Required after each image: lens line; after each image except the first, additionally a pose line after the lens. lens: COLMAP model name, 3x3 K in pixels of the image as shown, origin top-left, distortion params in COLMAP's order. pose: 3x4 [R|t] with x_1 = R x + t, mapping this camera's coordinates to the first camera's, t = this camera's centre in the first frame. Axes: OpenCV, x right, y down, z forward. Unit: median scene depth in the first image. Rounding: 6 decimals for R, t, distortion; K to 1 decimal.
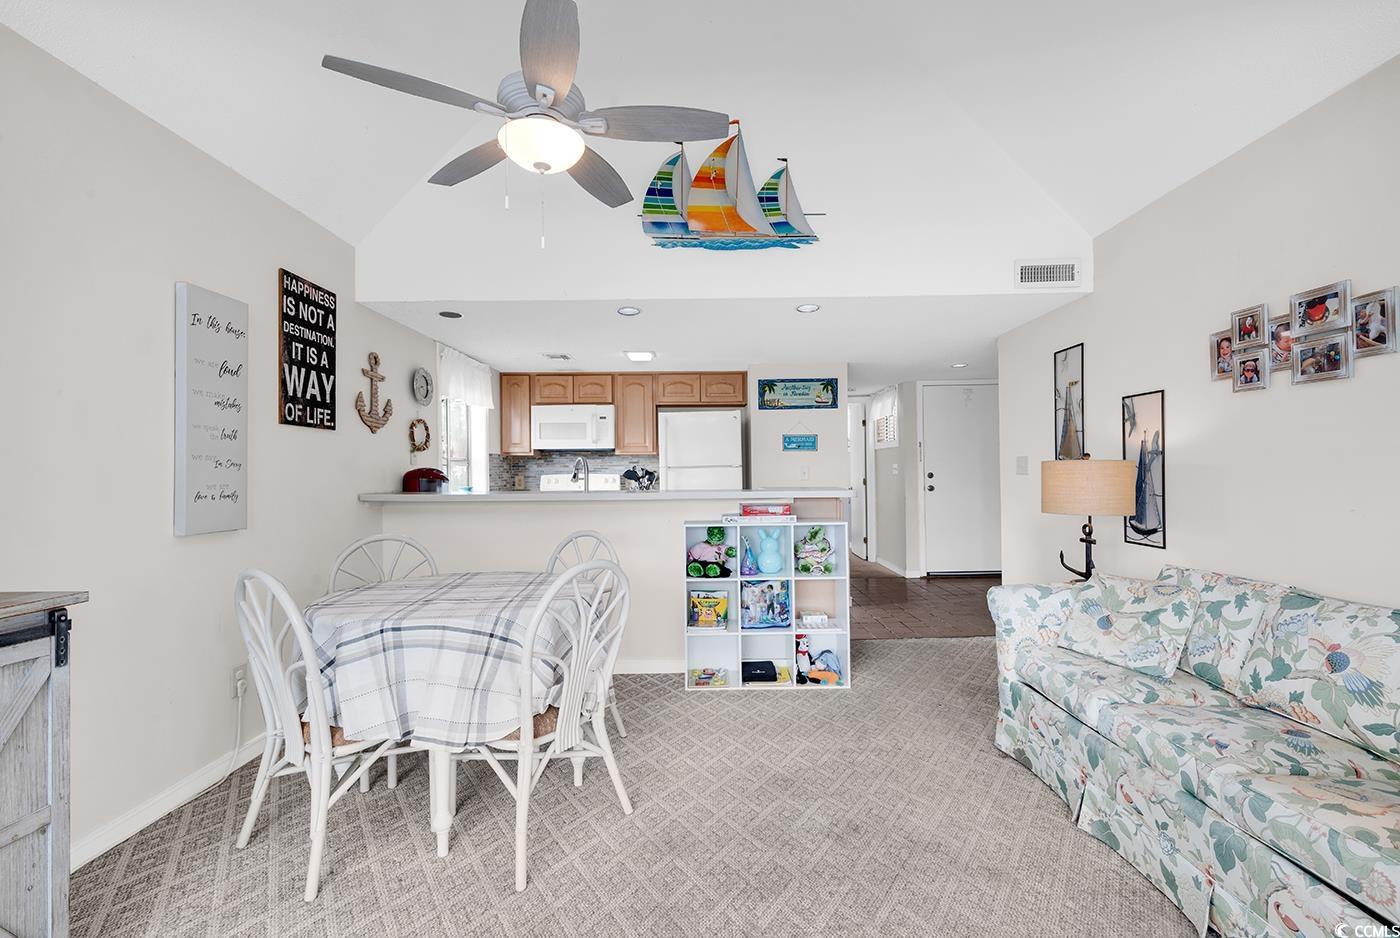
lens RADIAL K [[617.9, 0, 715.3], [0, 617.9, 469.9], [0, 0, 1]] dist [0.003037, 0.000092]
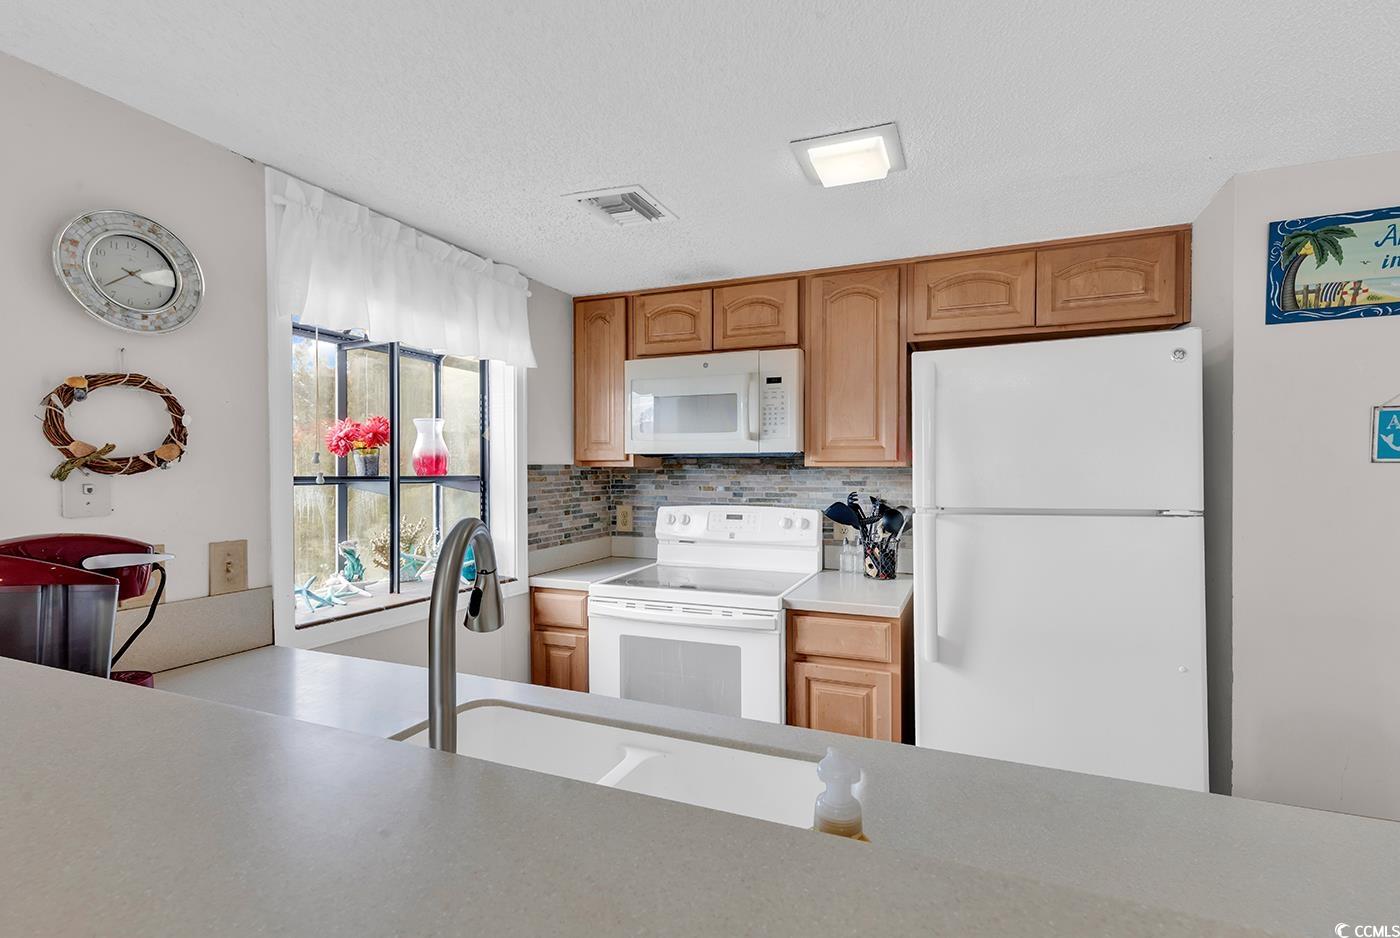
lens RADIAL K [[605.8, 0, 706.8], [0, 605.8, 470.8], [0, 0, 1]] dist [0.002905, -0.000046]
pose [[0.908175, 0.014835, -0.418328, -0.079904], [-0.009485, 0.999845, 0.014864, -0.044962], [0.418483, -0.009531, 0.908174, 0.965579]]
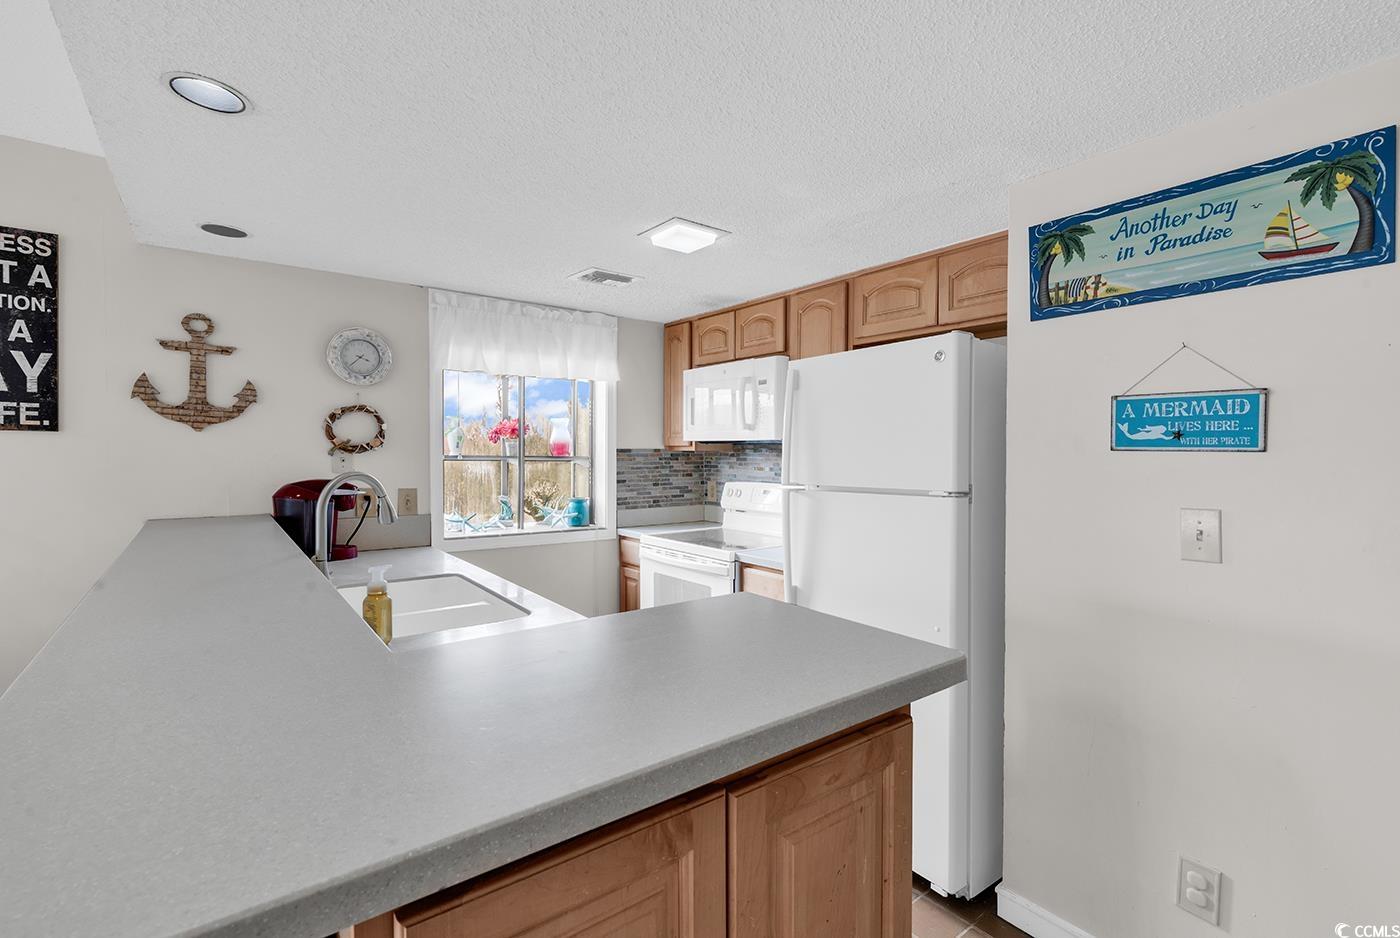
lens RADIAL K [[622.0, 0, 752.0], [0, 622.0, 458.5], [0, 0, 1]] dist [0.000544, 0.000310]
pose [[0.603947, 0.026239, -0.796592, 0.375181], [-0.009194, 0.999621, 0.025956, -0.052460], [0.796971, -0.008353, 0.603959, 1.072848]]
